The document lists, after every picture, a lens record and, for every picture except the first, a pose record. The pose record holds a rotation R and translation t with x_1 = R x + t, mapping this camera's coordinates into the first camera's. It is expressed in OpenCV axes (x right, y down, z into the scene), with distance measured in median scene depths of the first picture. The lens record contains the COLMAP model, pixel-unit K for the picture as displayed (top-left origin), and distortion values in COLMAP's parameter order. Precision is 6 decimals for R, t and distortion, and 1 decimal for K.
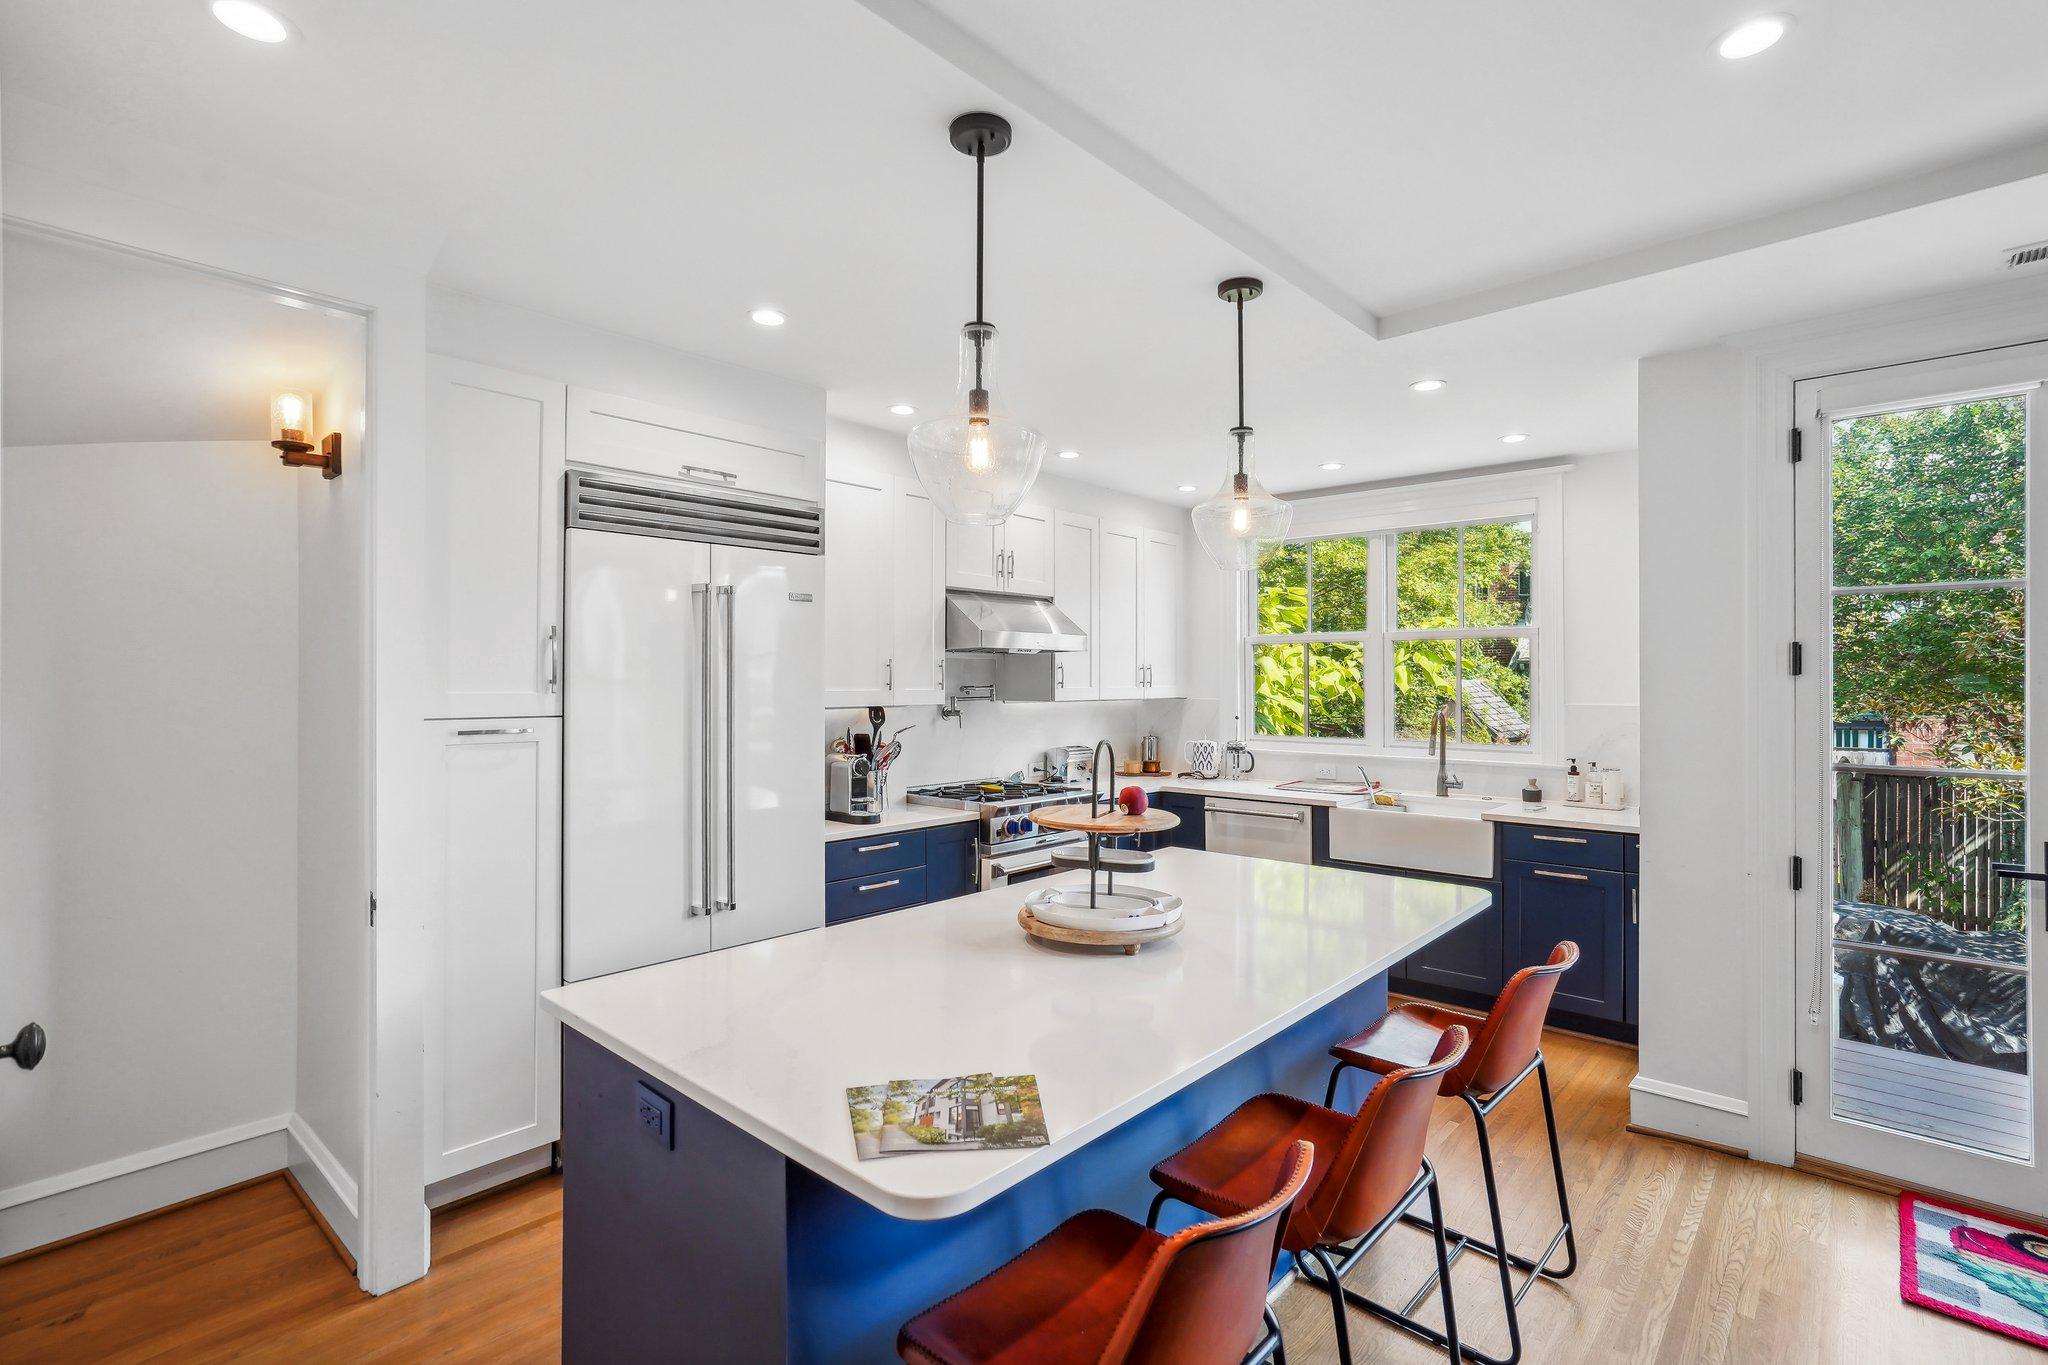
lens RADIAL K [[952.5, 0, 1071.1], [0, 952.5, 675.8], [0, 0, 1]] dist [-0.040288, 0.023825]
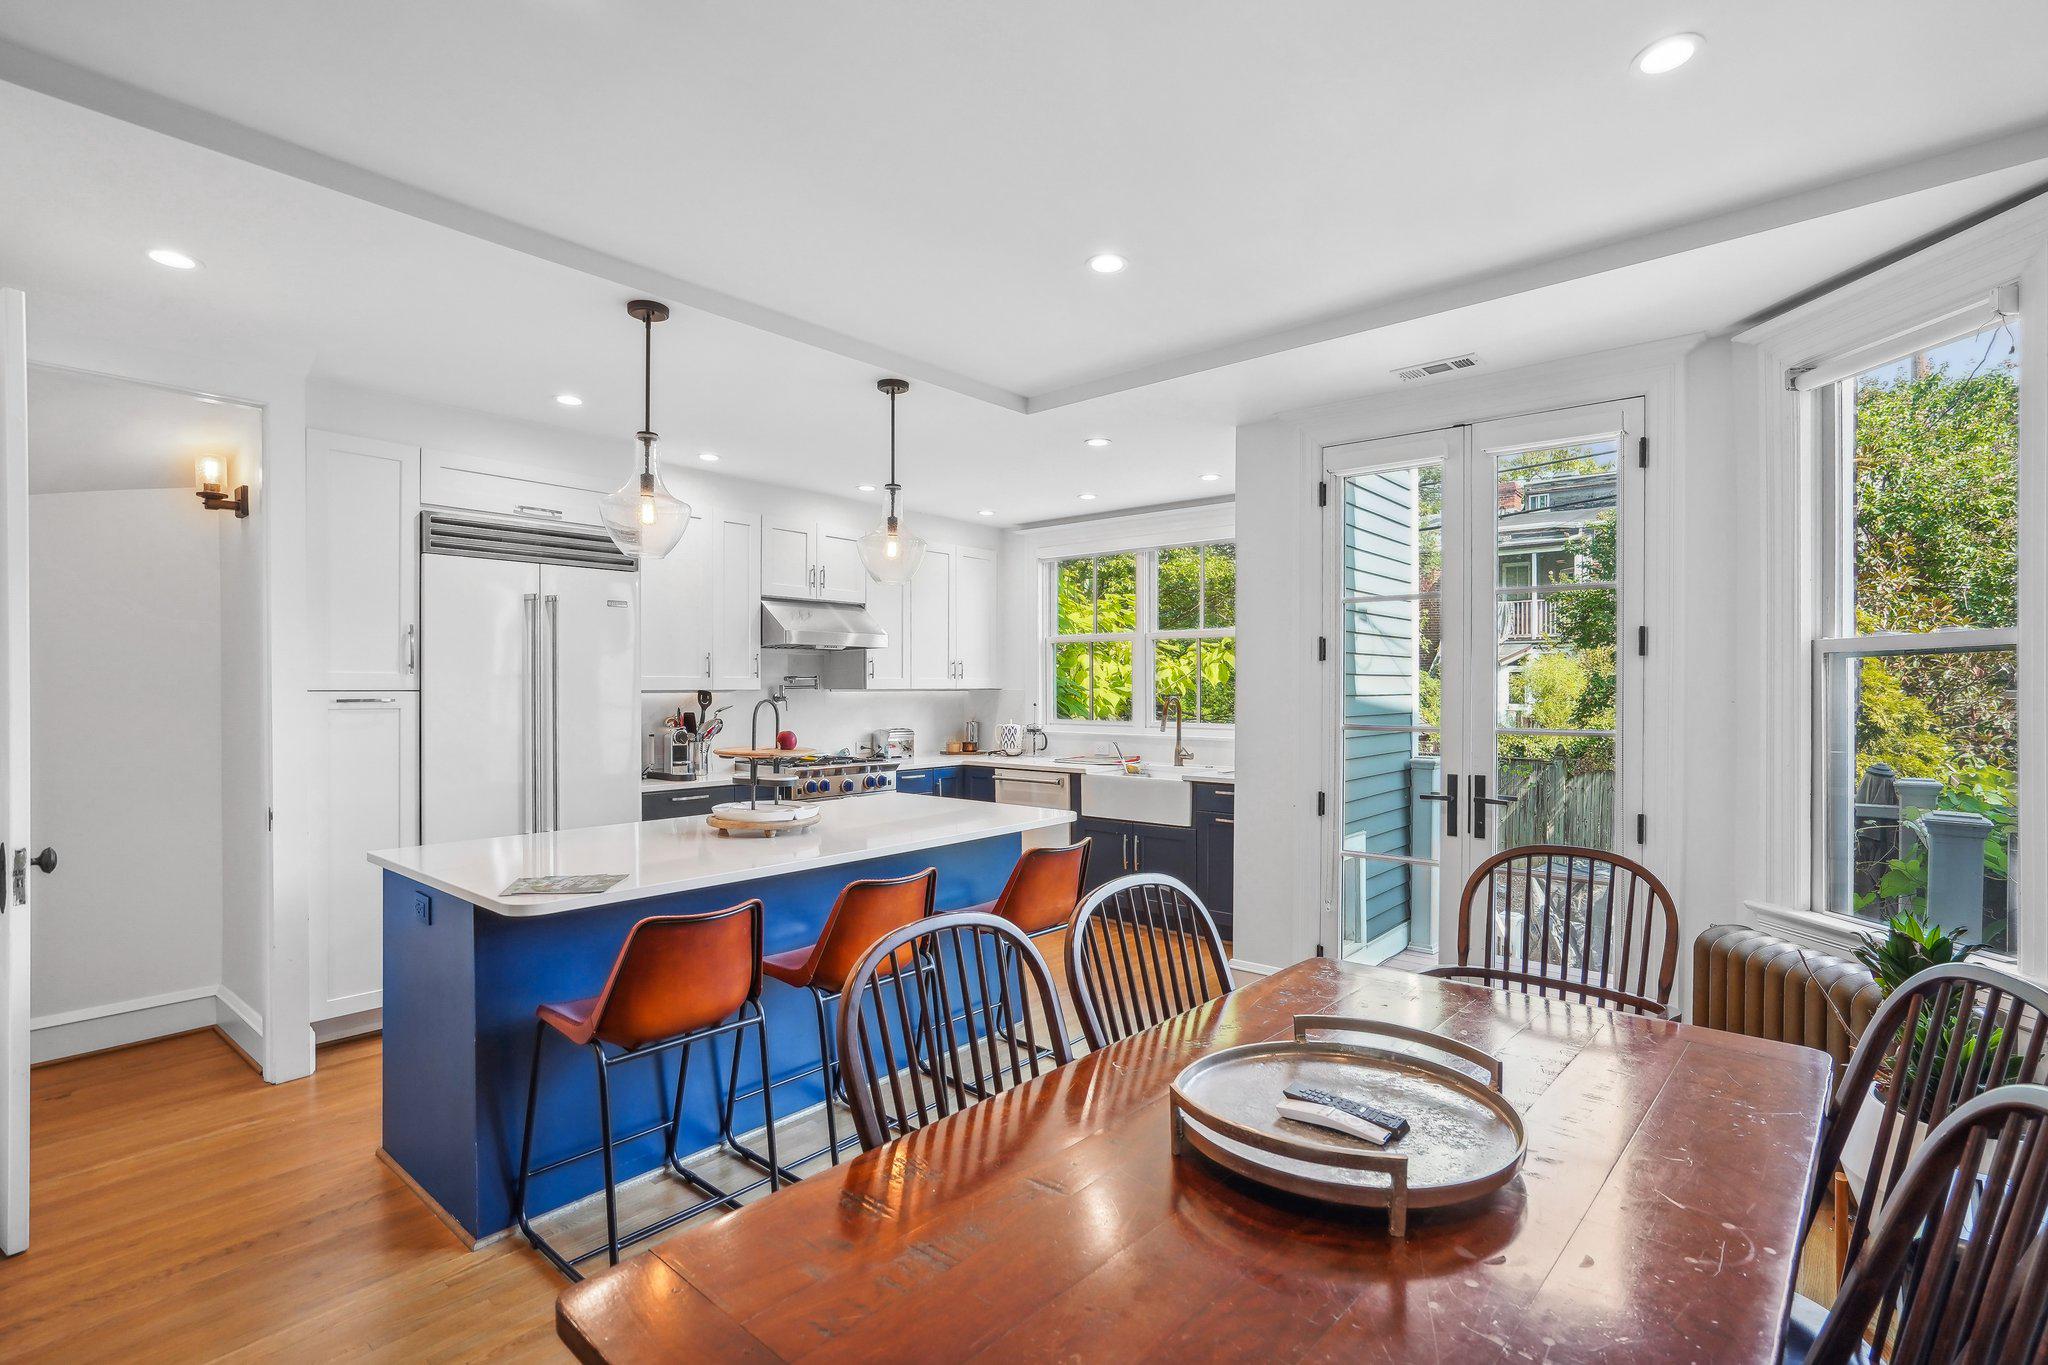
lens RADIAL K [[941.1, 0, 1057.4], [0, 941.1, 690.8], [0, 0, 1]] dist [-0.034390, 0.020266]
pose [[0.999628, -0.000959, 0.027243, 0.338421], [0.000678, 0.999946, 0.010334, 0.028720], [-0.027252, -0.010312, 0.999575, -0.363415]]
